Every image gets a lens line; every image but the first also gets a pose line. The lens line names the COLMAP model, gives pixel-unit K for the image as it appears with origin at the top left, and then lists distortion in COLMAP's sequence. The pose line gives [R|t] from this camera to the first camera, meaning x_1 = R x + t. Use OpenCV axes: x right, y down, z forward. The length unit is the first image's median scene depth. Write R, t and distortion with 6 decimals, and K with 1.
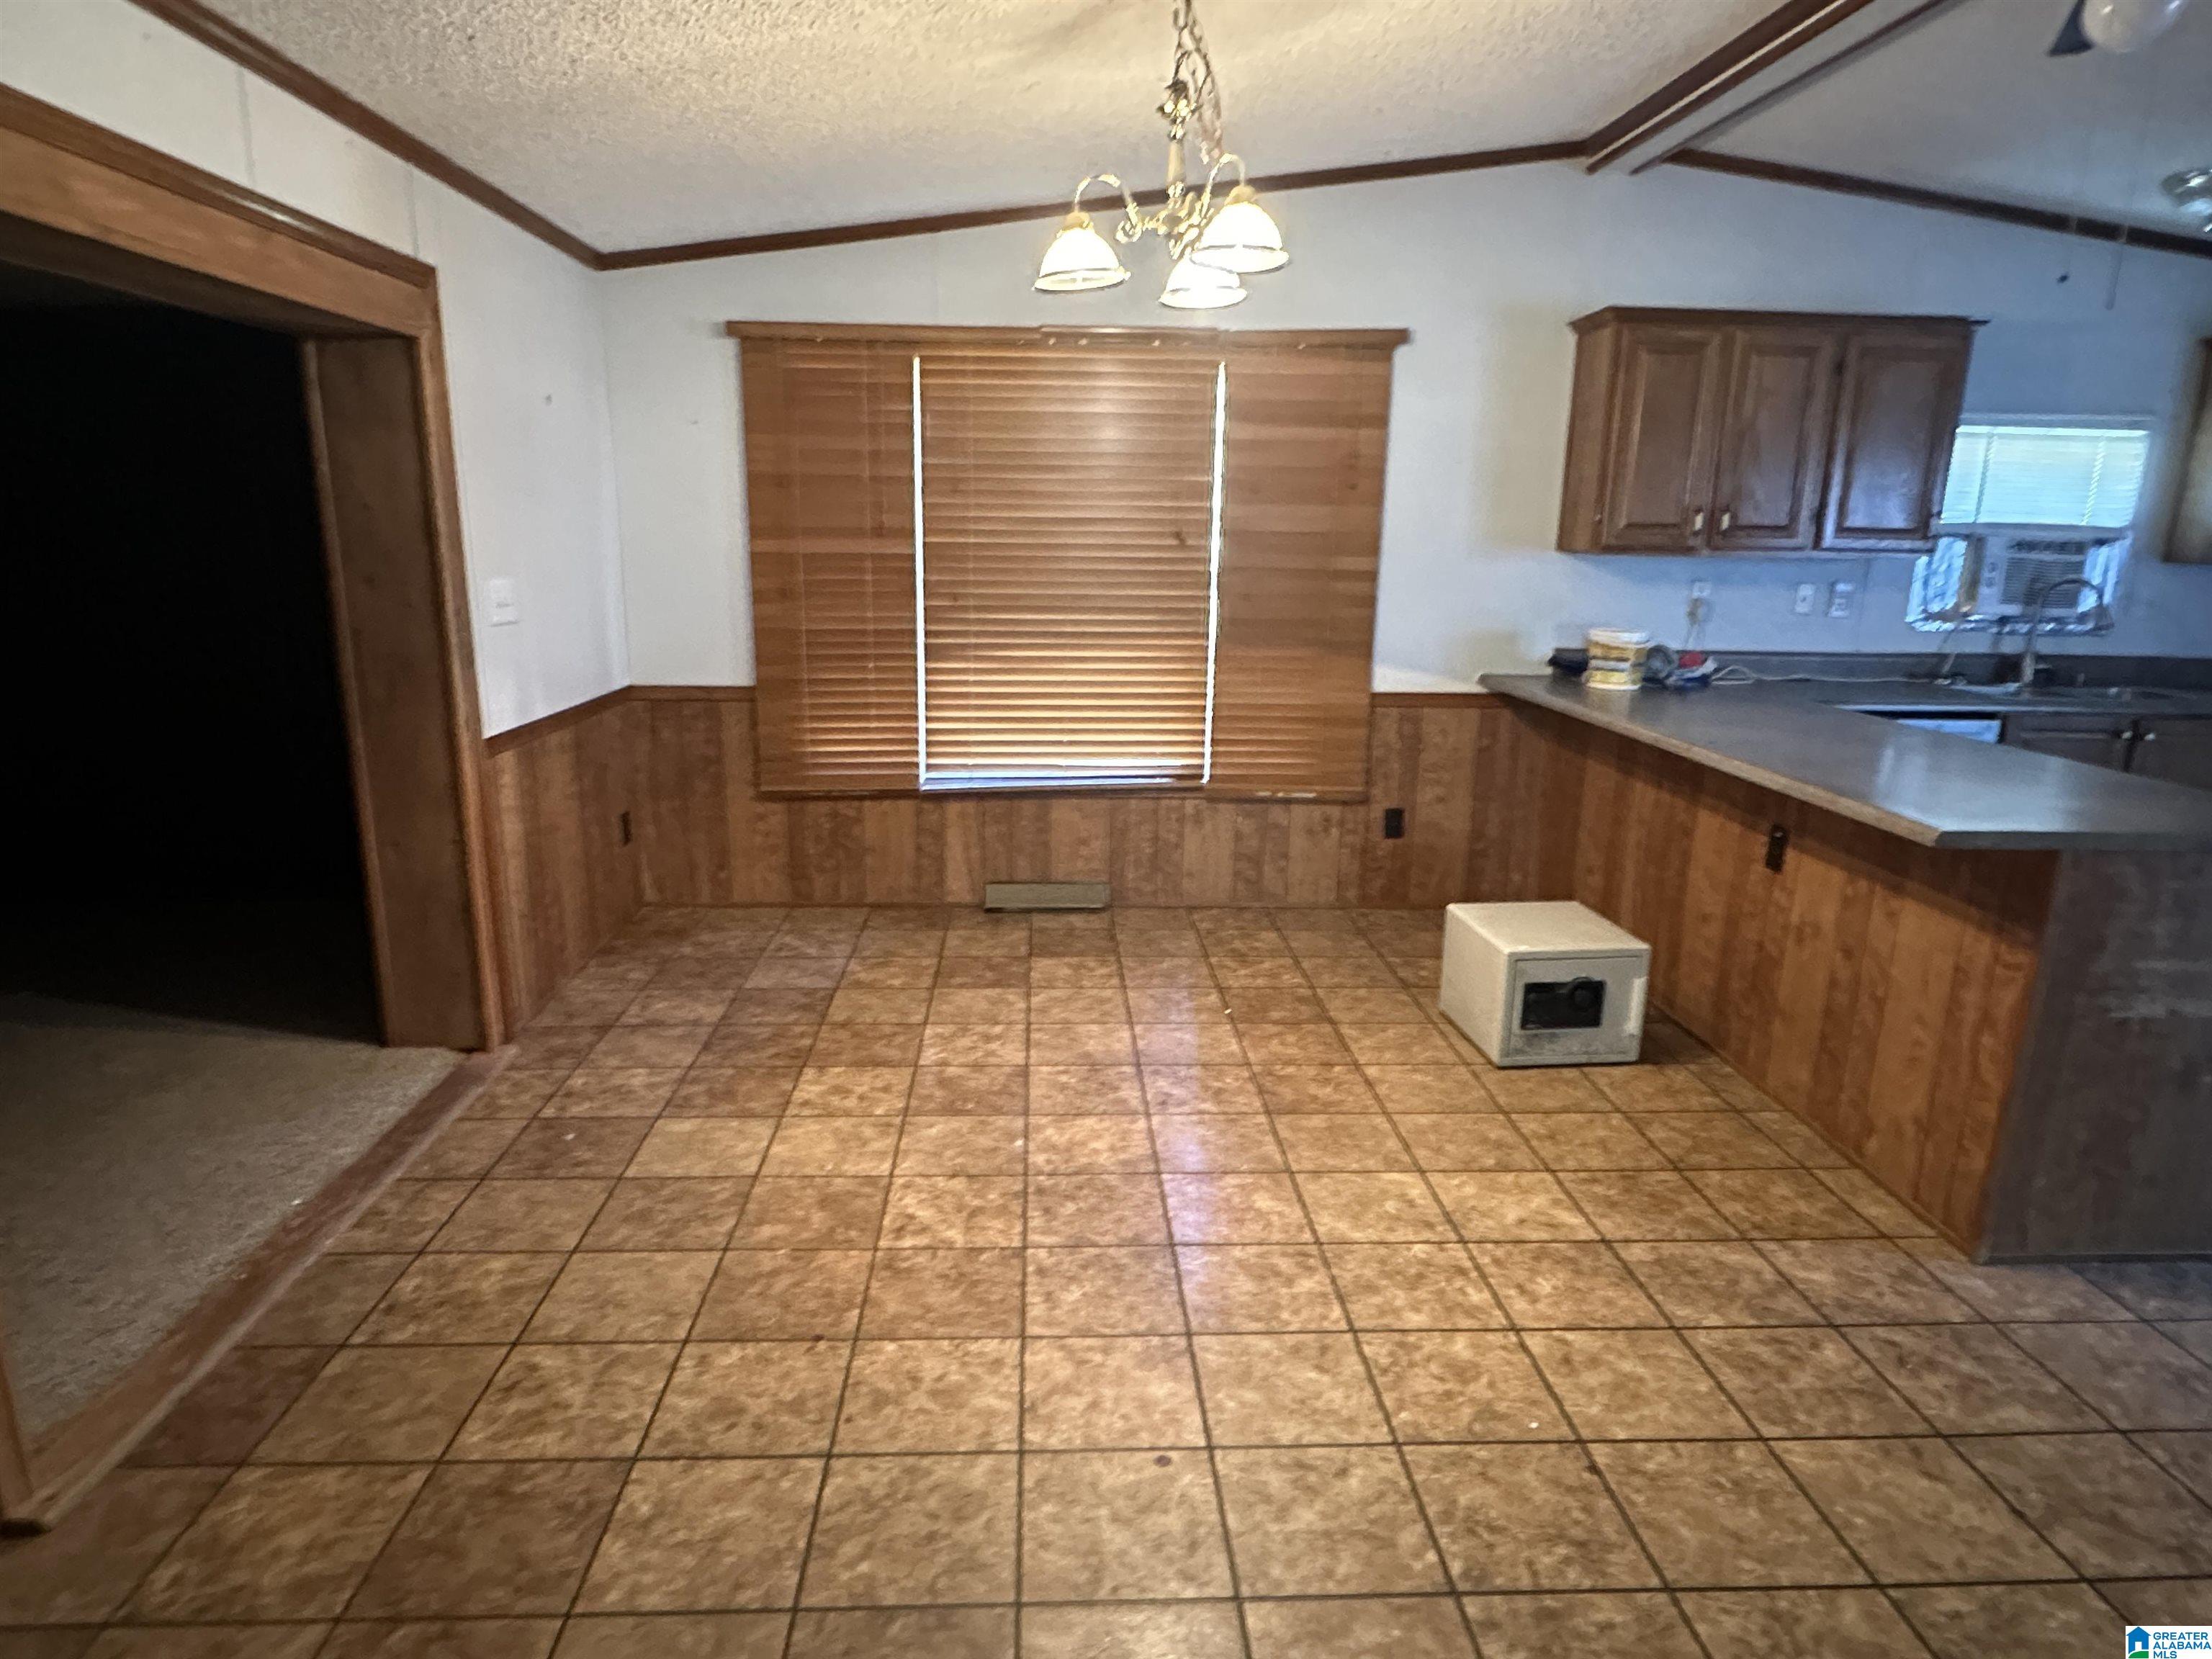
lens RADIAL K [[1294.0, 0, 1098.5], [0, 1294.0, 838.4], [0, 0, 1]] dist [-0.002034, 0.000948]
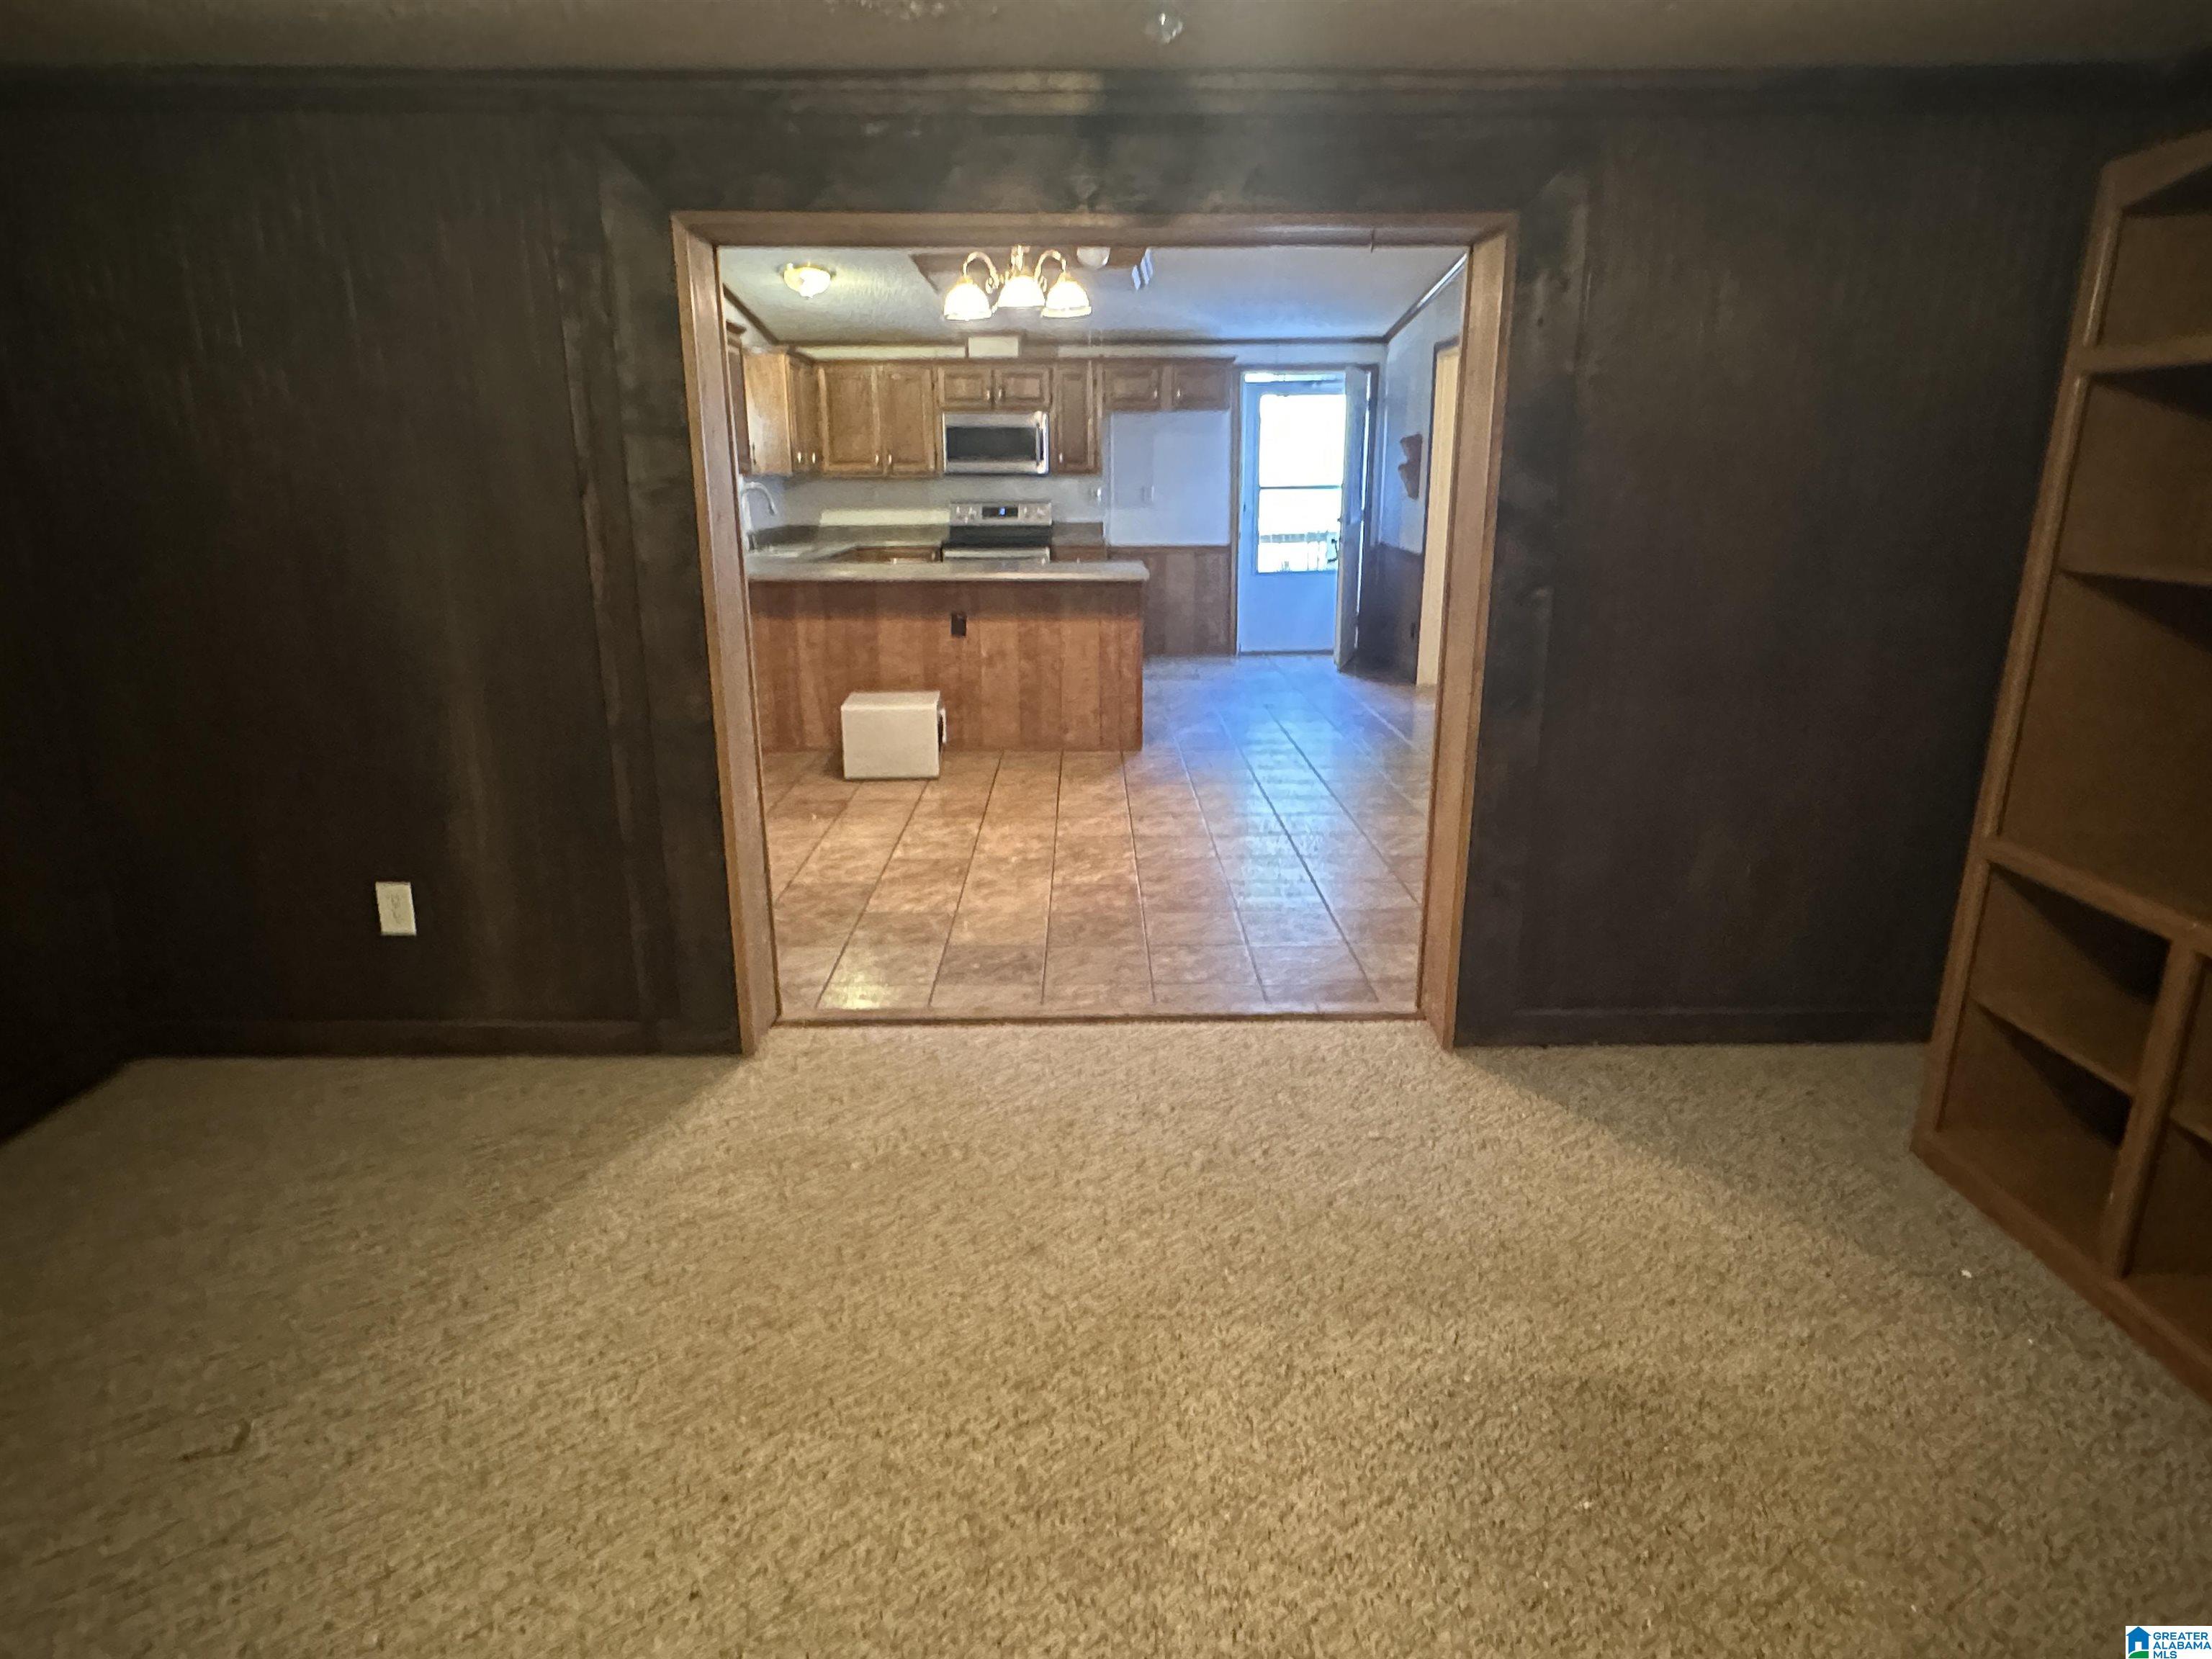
lens RADIAL K [[1294.0, 0, 1100.7], [0, 1294.0, 829.9], [0, 0, 1]] dist [-0.002034, 0.000948]
pose [[0.034448, -0.279878, 0.959417, -1.495906], [0.238859, 0.934472, 0.264024, -0.175471], [-0.970443, 0.220070, 0.099042, 0.723014]]
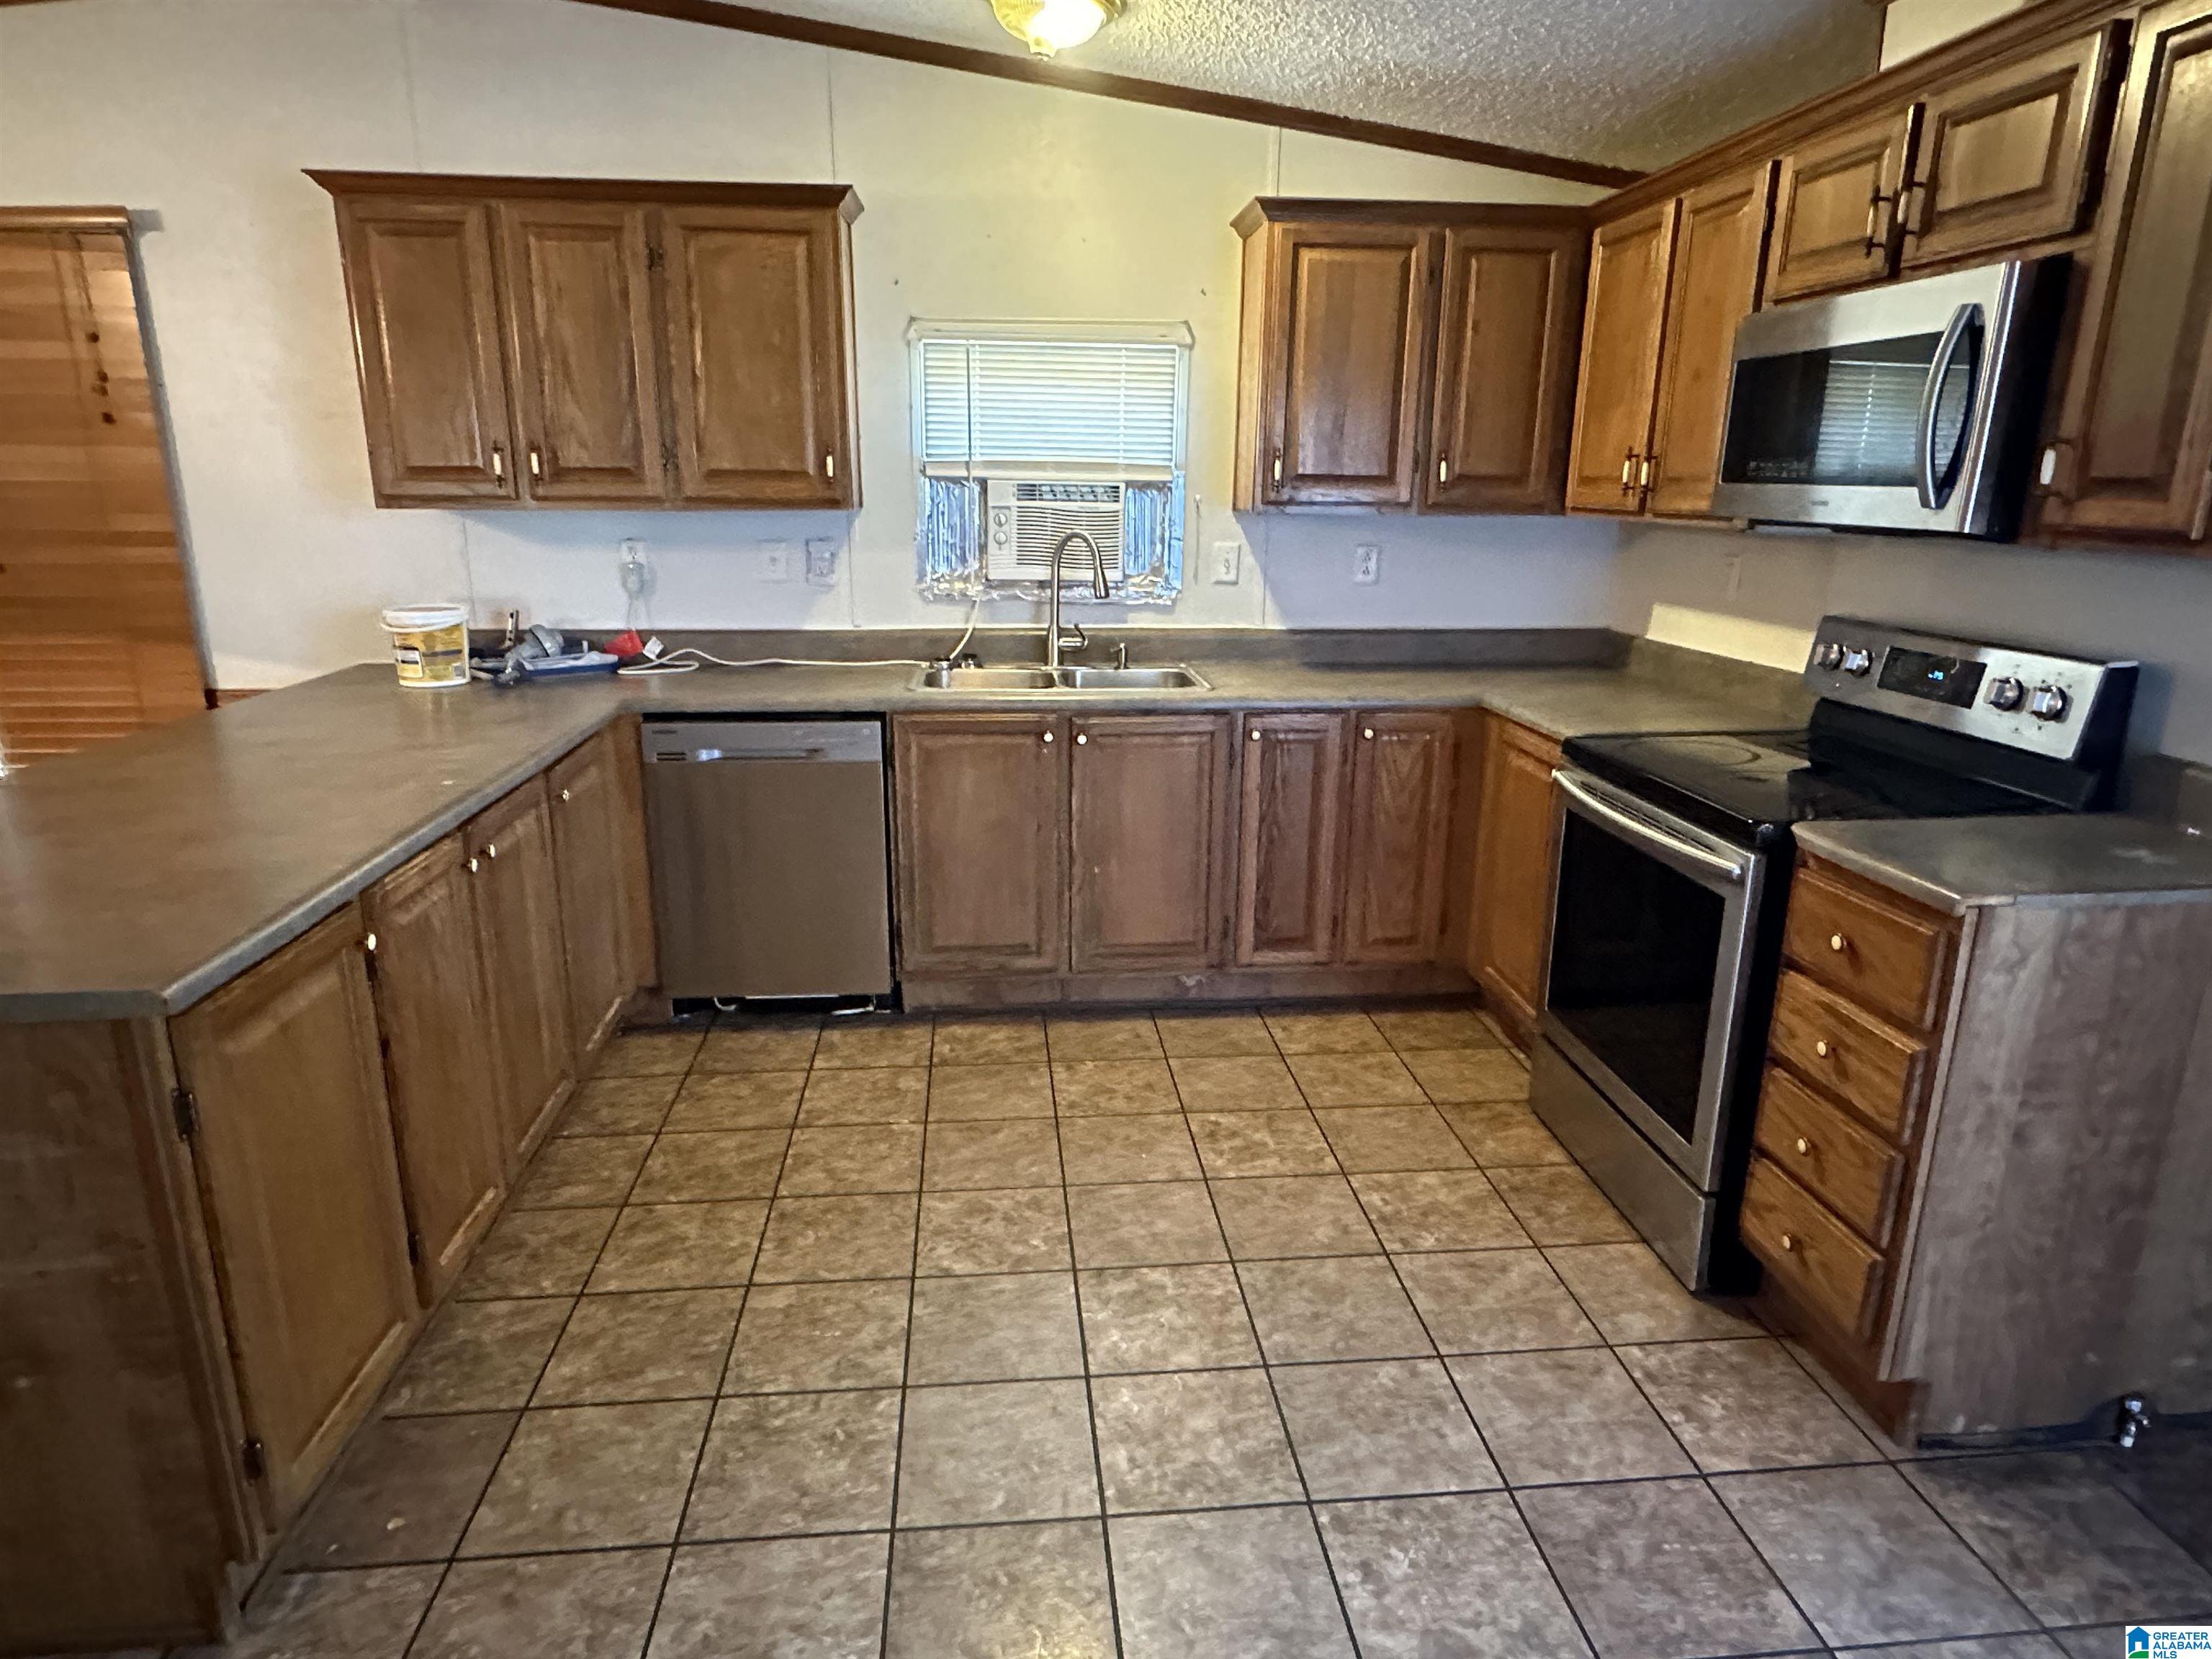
lens RADIAL K [[1294.0, 0, 1067.9], [0, 1294.0, 841.1], [0, 0, 1]] dist [-0.002034, 0.000948]
pose [[0.998463, -0.022470, 0.050662, 1.078362], [0.020533, 0.999050, 0.038429, -0.066677], [-0.051477, -0.037330, 0.997976, 0.313403]]
